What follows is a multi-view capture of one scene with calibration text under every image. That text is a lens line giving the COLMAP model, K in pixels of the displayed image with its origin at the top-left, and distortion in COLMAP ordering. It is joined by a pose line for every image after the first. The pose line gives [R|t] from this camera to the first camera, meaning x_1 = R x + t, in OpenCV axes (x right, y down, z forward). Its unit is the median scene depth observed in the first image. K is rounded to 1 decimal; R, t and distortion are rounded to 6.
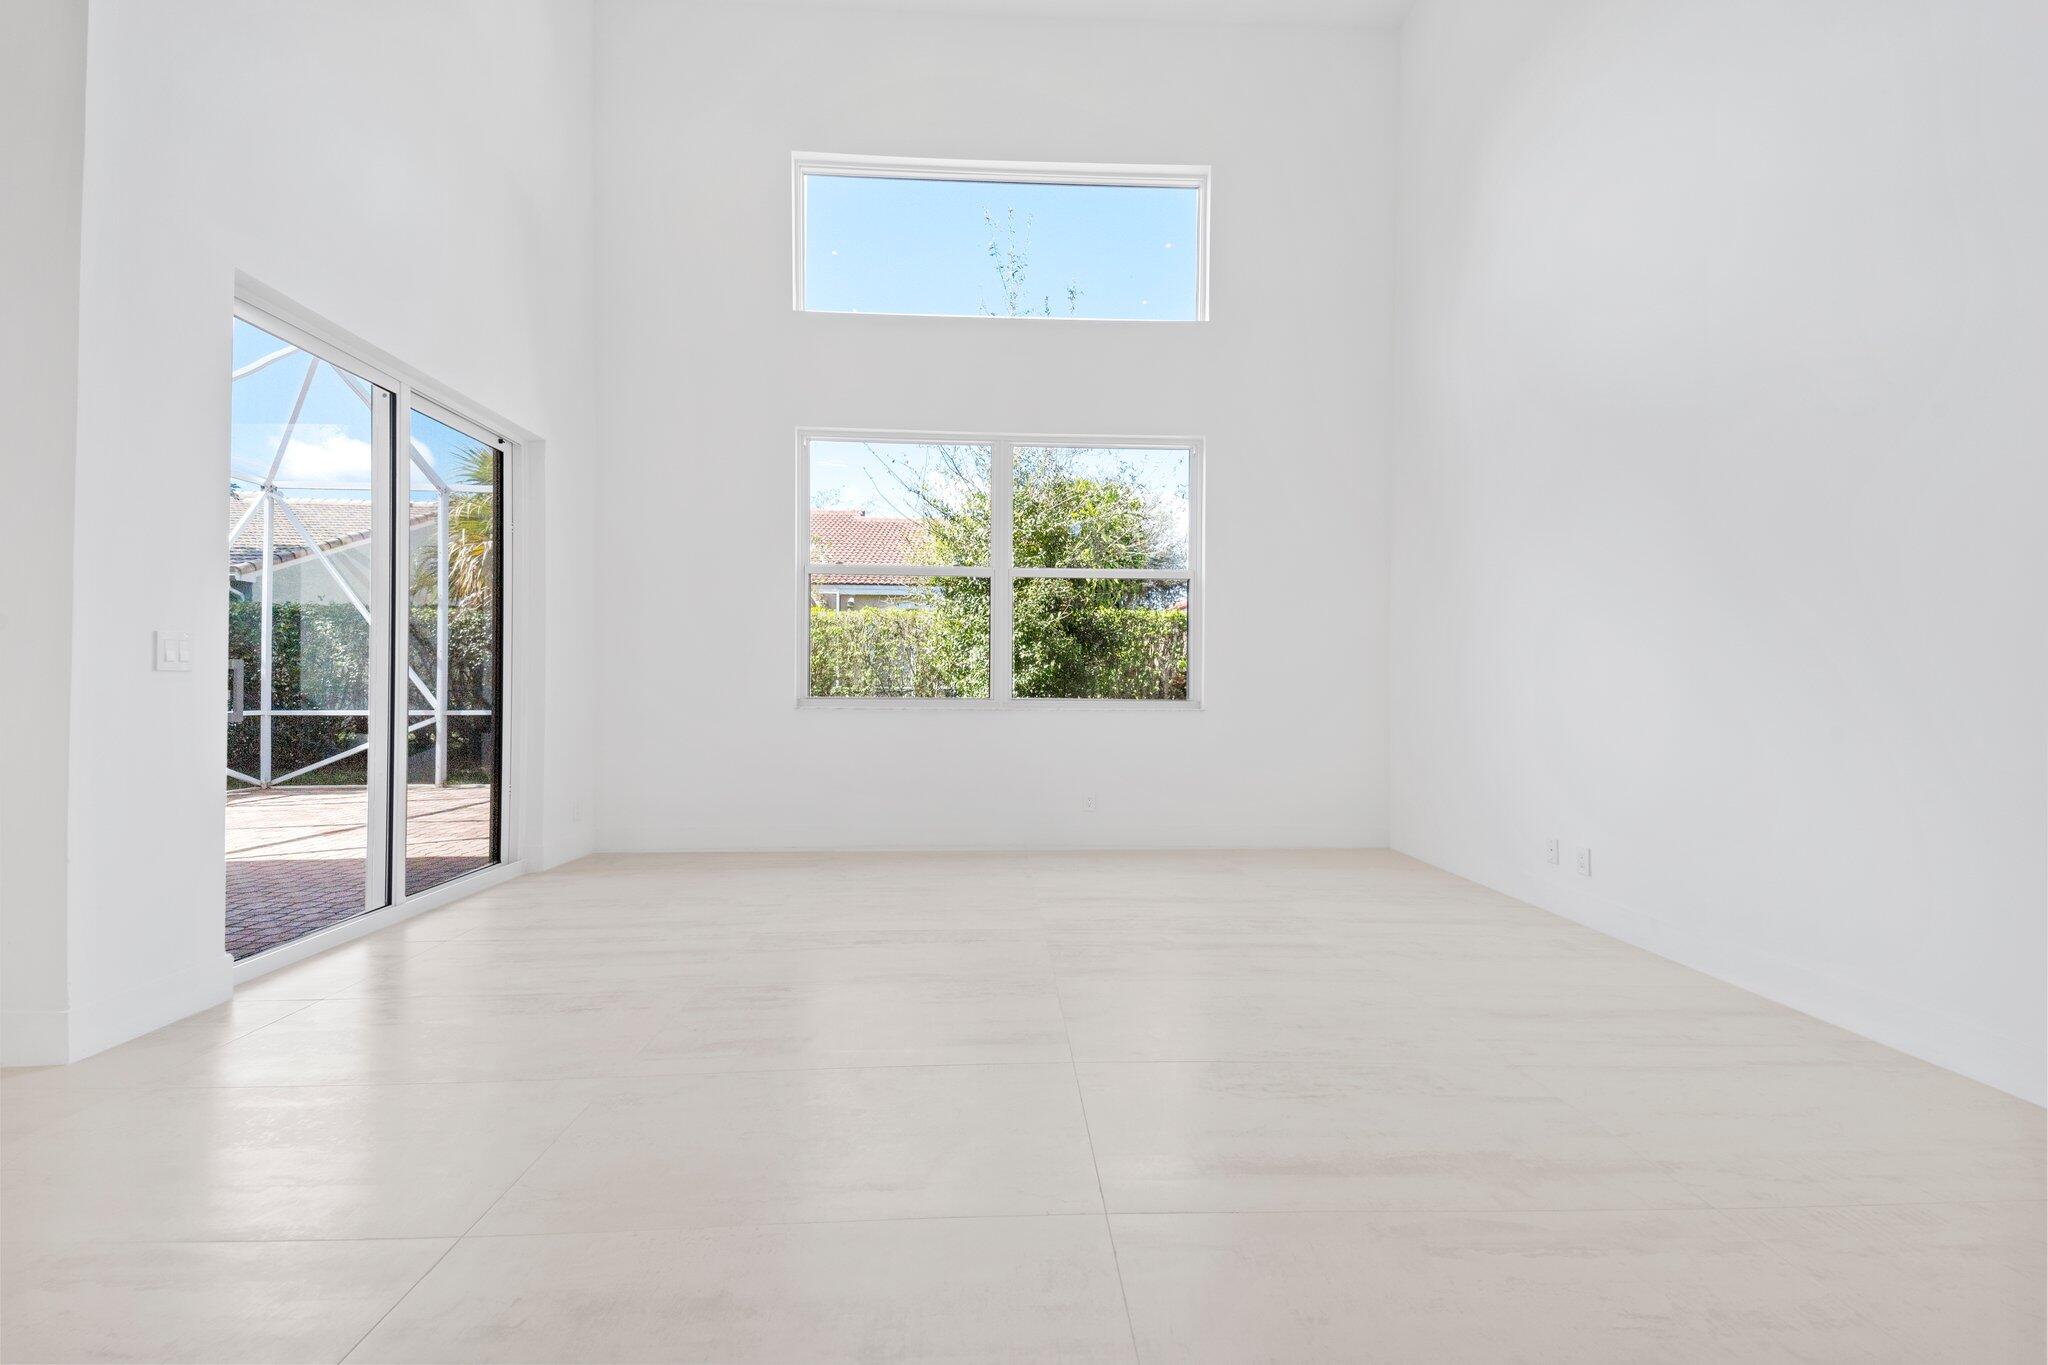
lens RADIAL K [[815.5, 0, 1010.2], [0, 815.5, 669.7], [0, 0, 1]] dist [0.002827, -0.000115]
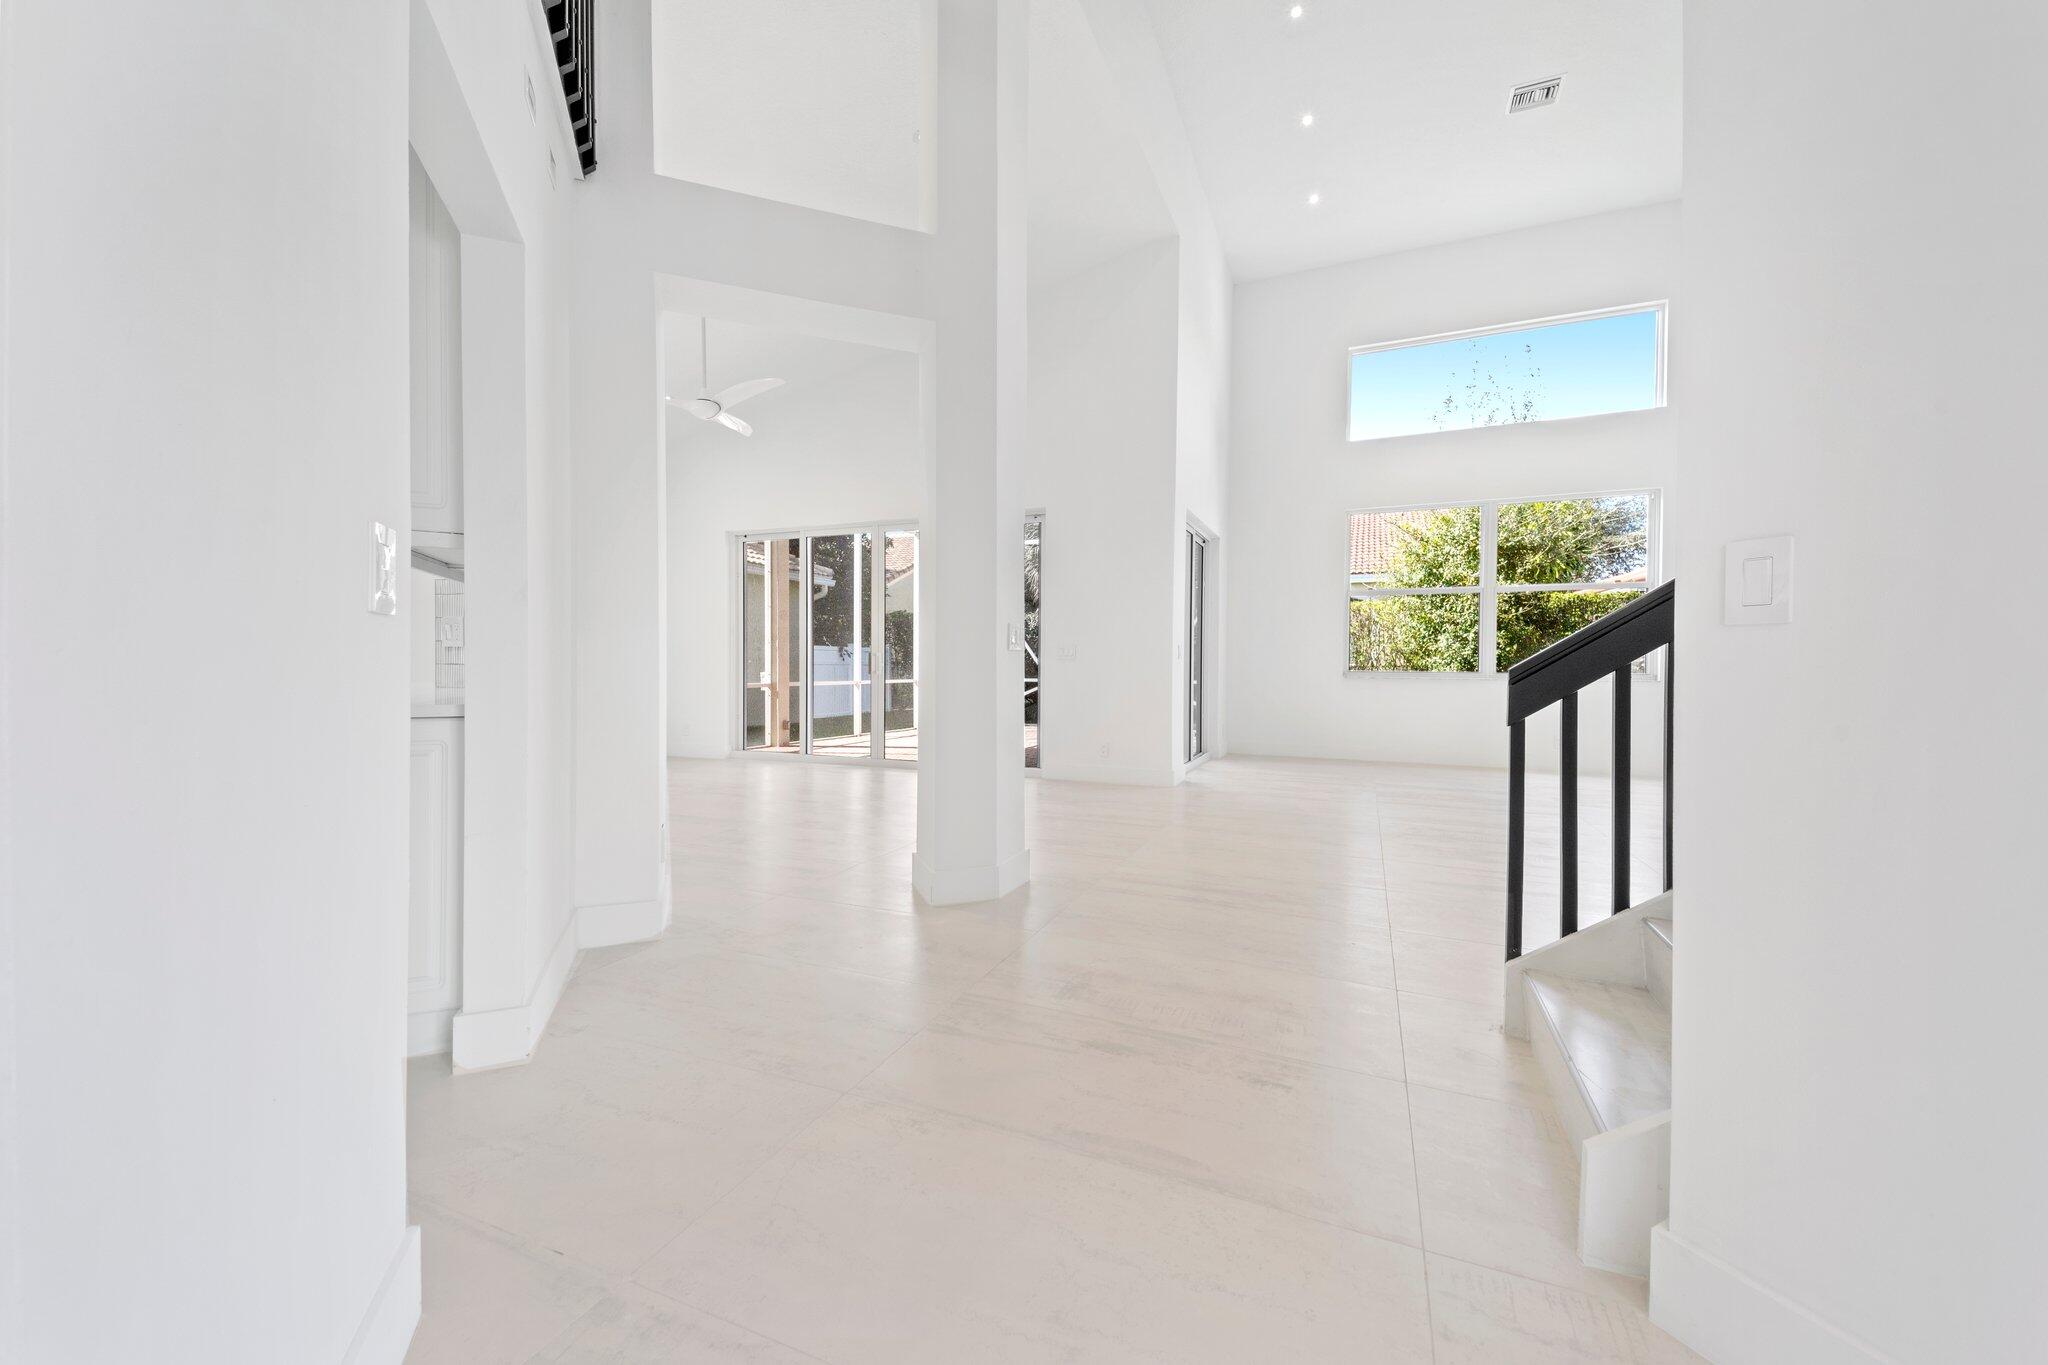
lens RADIAL K [[775.7, 0, 1015.0], [0, 775.7, 674.4], [0, 0, 1]] dist [0.054545, -0.030876]
pose [[0.897465, 0.001895, -0.441082, -0.107709], [0.012898, 0.999450, 0.030536, -0.011106], [0.440897, -0.033094, 0.896947, -0.500716]]
